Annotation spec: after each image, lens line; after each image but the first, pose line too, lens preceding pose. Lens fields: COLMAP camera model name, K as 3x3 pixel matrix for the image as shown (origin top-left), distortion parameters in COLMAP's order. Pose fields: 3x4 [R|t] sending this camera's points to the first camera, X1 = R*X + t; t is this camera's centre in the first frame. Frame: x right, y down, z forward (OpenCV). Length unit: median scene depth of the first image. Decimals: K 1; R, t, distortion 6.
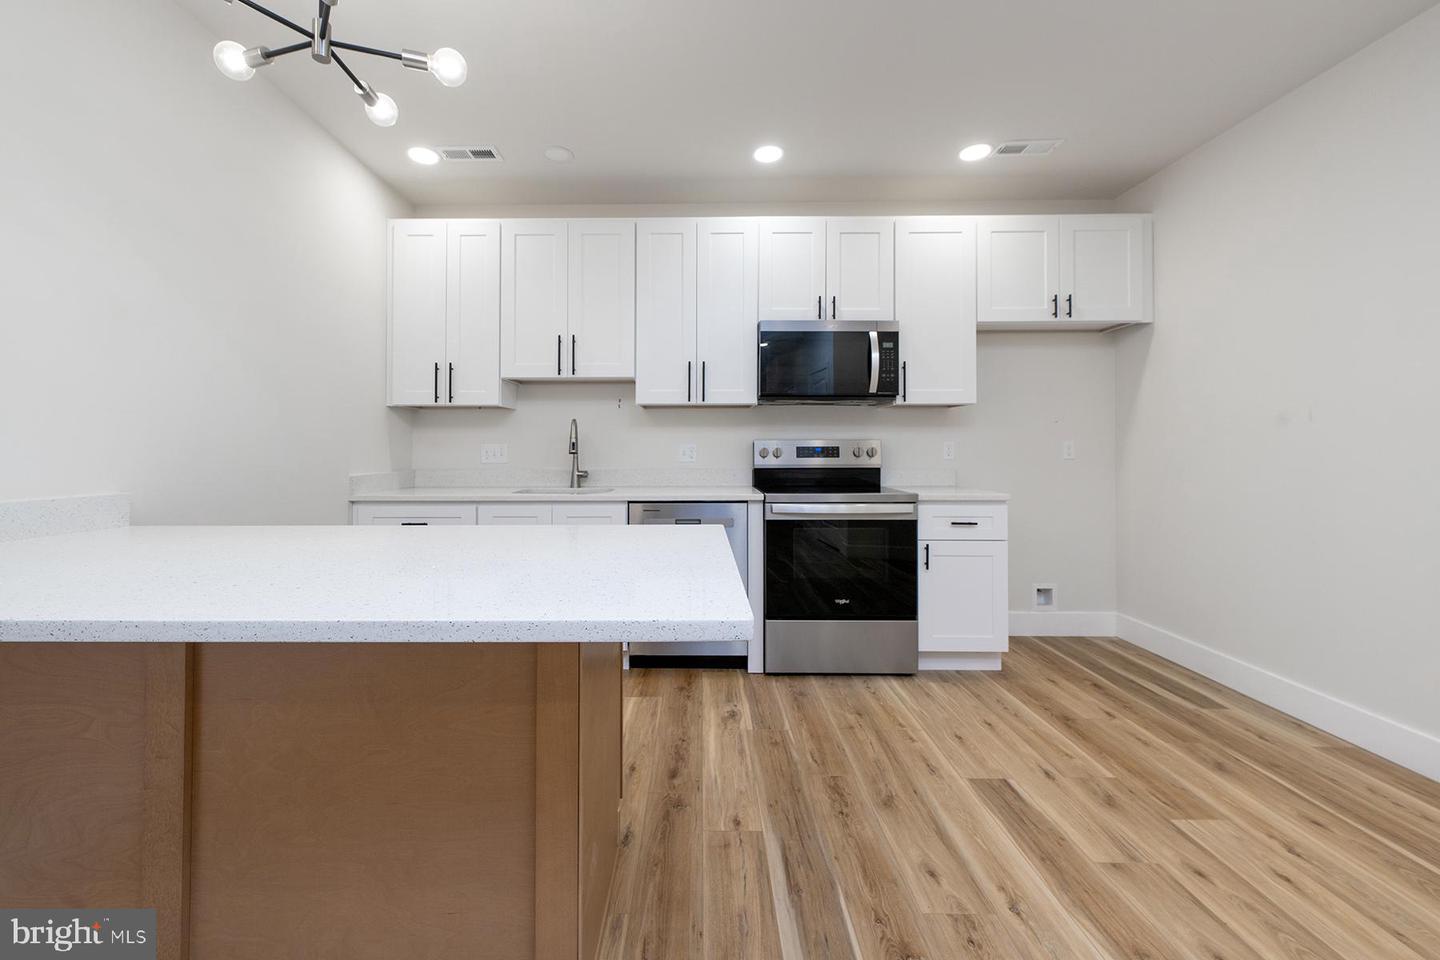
lens RADIAL K [[582.2, 0, 681.7], [0, 582.2, 463.6], [0, 0, 1]] dist [0.003700, -0.000607]
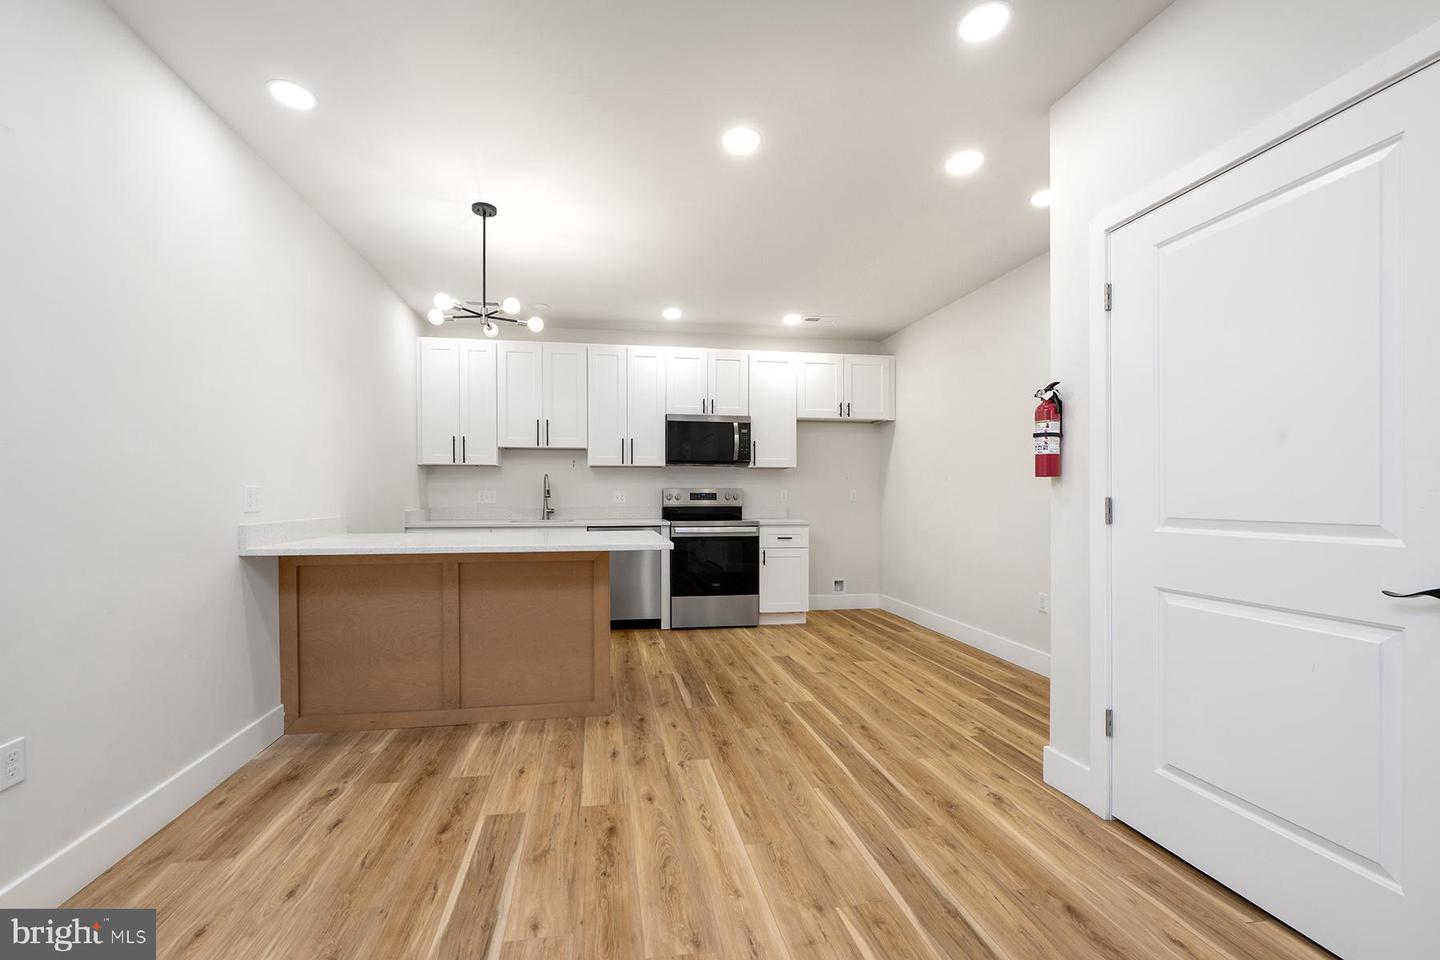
lens RADIAL K [[582.2, 0, 670.0], [0, 582.2, 533.8], [0, 0, 1]] dist [0.003700, -0.000607]
pose [[0.987873, -0.008074, 0.155056, -0.110131], [0.000954, 0.998944, 0.045937, 0.010106], [-0.155263, -0.045232, 0.986837, -0.601566]]
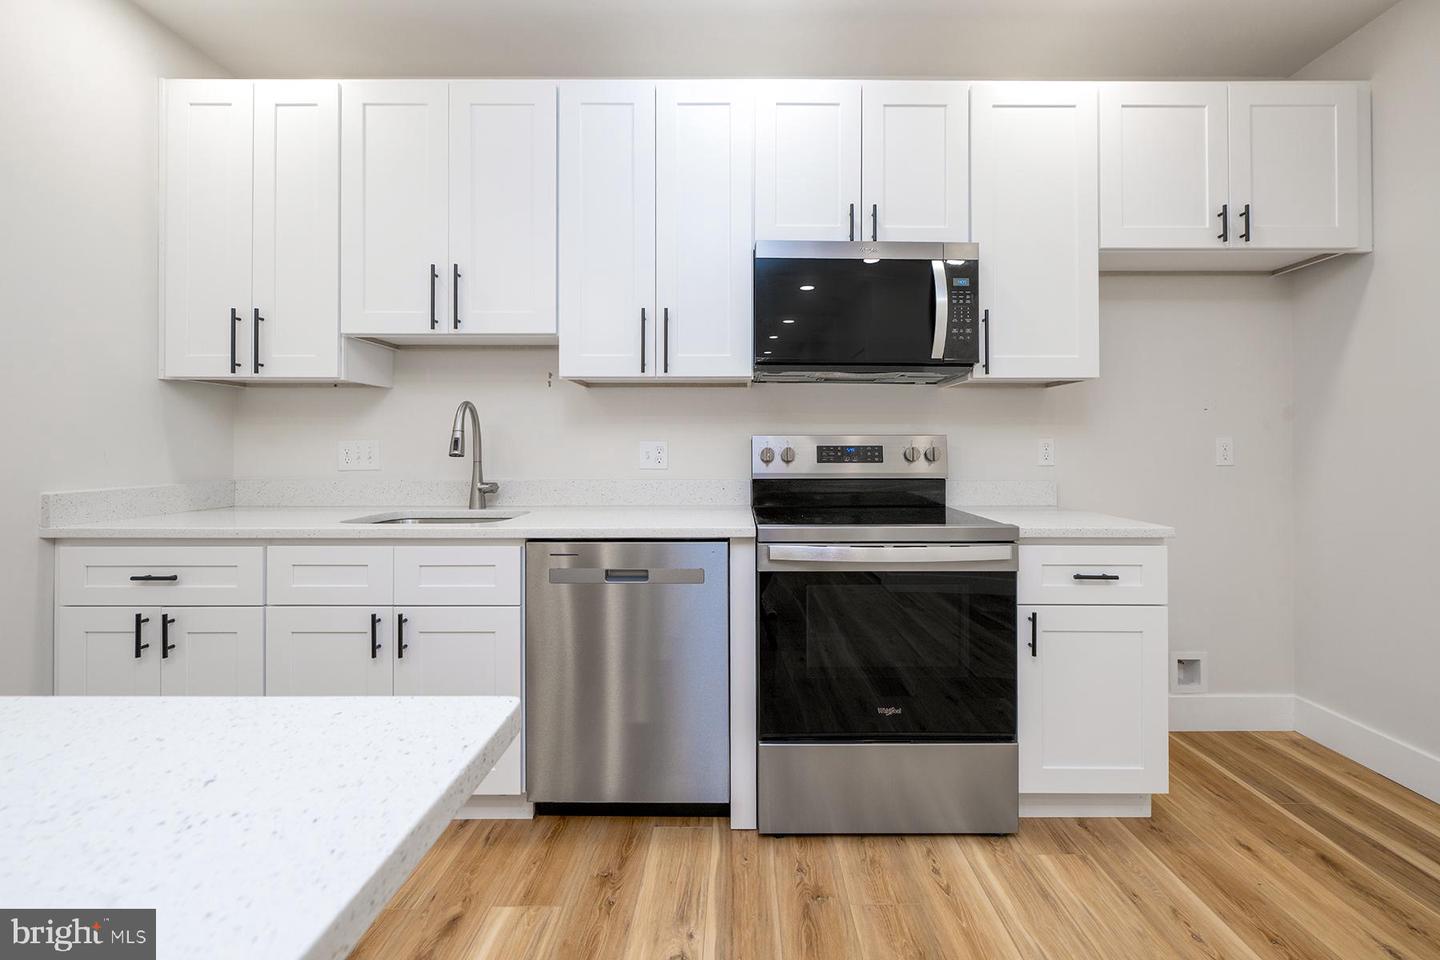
lens RADIAL K [[582.2, 0, 739.9], [0, 582.2, 455.6], [0, 0, 1]] dist [0.003700, -0.000607]
pose [[0.999650, 0.001552, 0.026398, 0.102720], [-0.001201, 0.999911, -0.013320, -0.010704], [-0.026416, 0.013284, 0.999563, 0.389793]]
